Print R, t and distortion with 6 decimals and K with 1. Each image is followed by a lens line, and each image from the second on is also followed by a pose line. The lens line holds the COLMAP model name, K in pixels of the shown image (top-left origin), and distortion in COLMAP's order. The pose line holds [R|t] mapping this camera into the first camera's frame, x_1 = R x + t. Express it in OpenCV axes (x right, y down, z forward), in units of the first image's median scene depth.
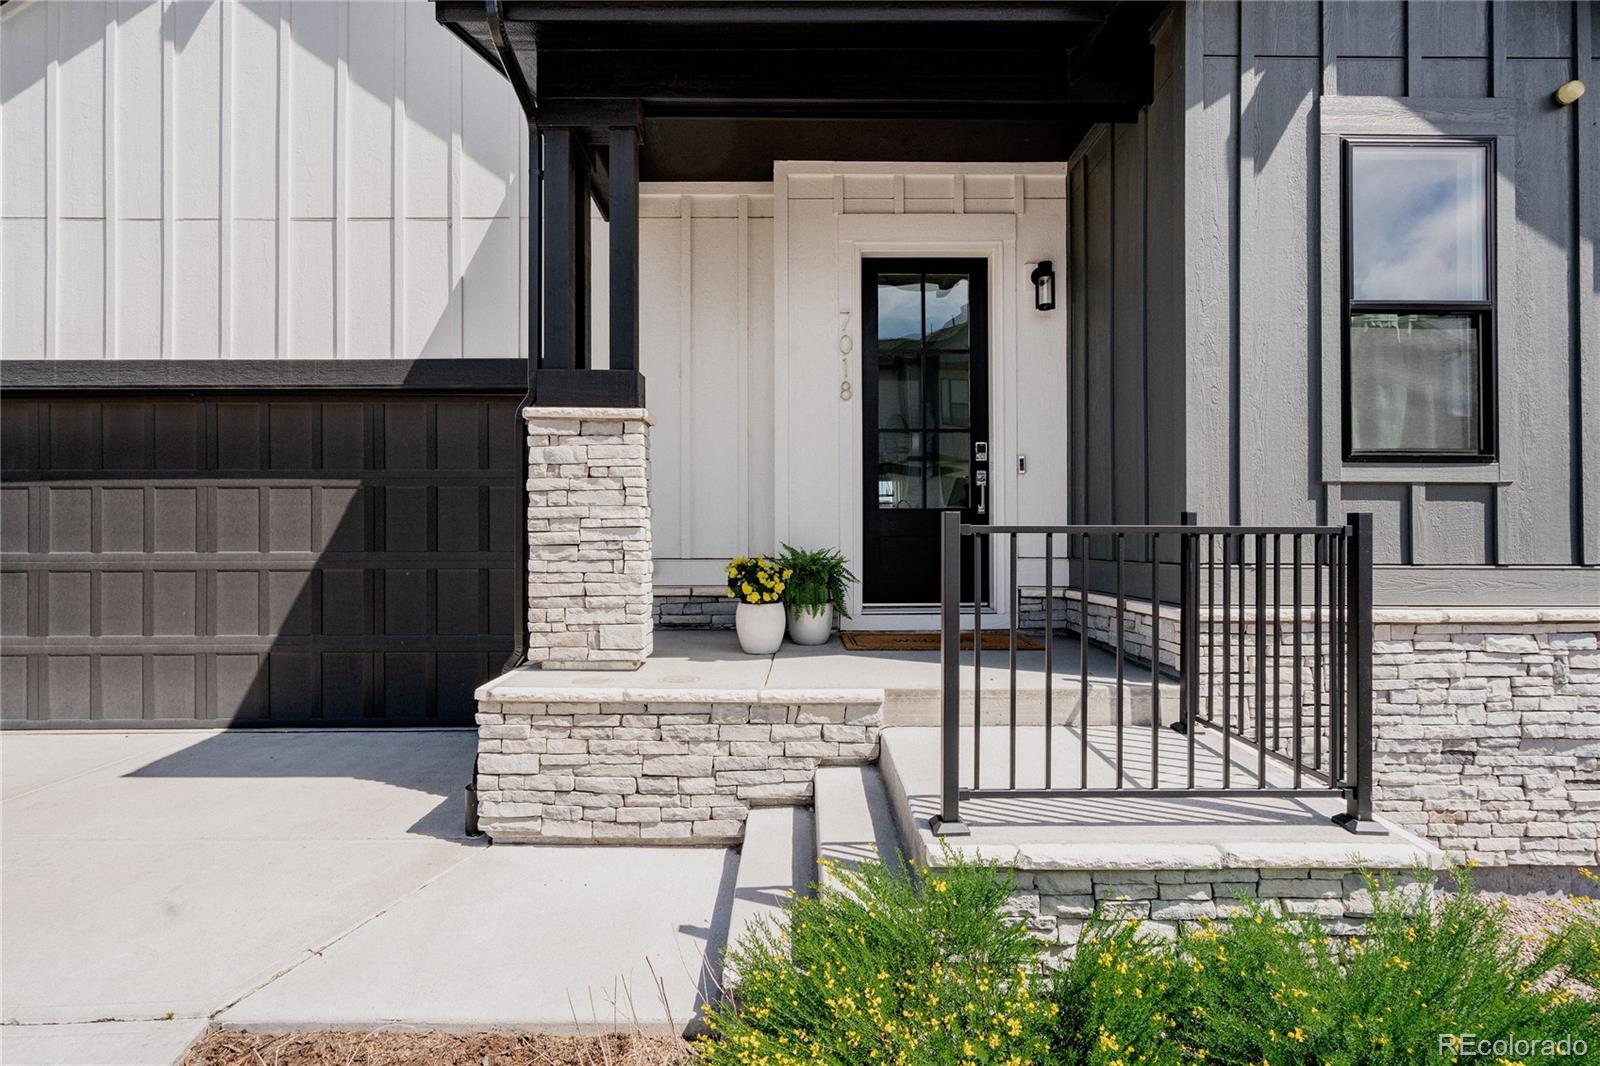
lens RADIAL K [[814.9, 0, 804.2], [0, 814.9, 520.1], [0, 0, 1]] dist [0.001317, 0.000673]
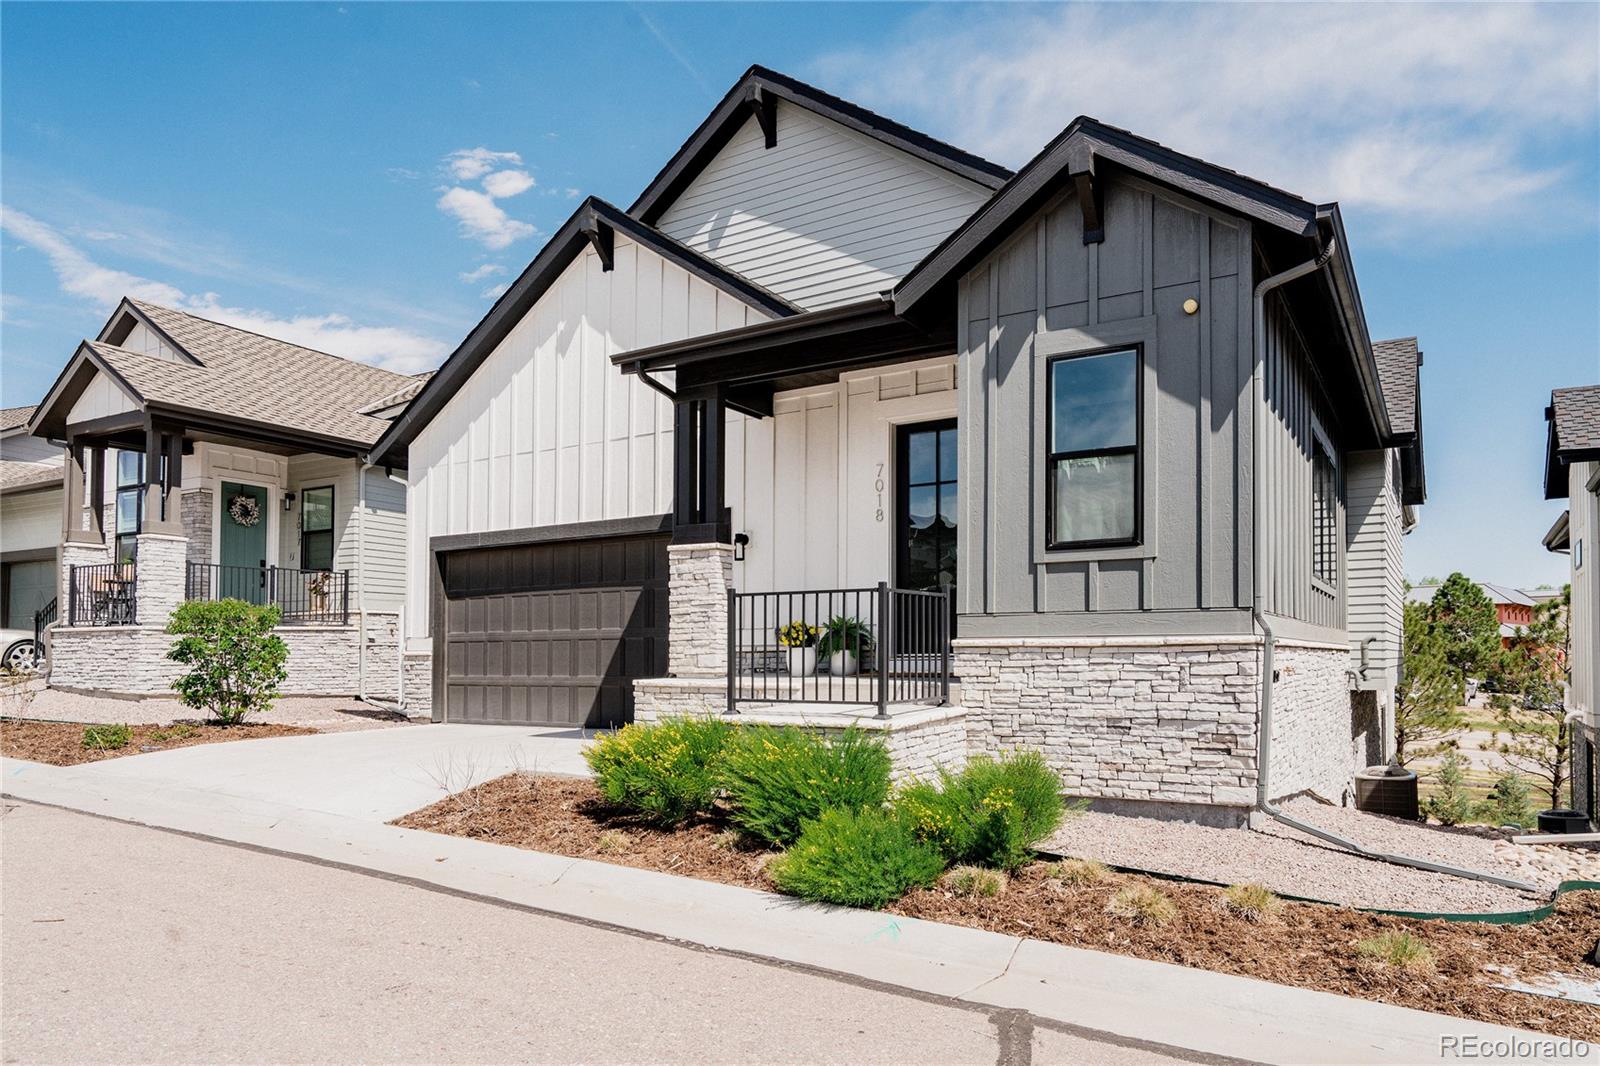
lens RADIAL K [[1019.6, 0, 795.2], [0, 1019.6, 541.3], [0, 0, 1]] dist [0.010771, 0.001336]
pose [[0.860163, -0.063159, -0.506093, 1.277660], [0.021519, 0.995913, -0.087713, 0.081909], [0.509564, 0.064557, 0.858007, -1.059687]]
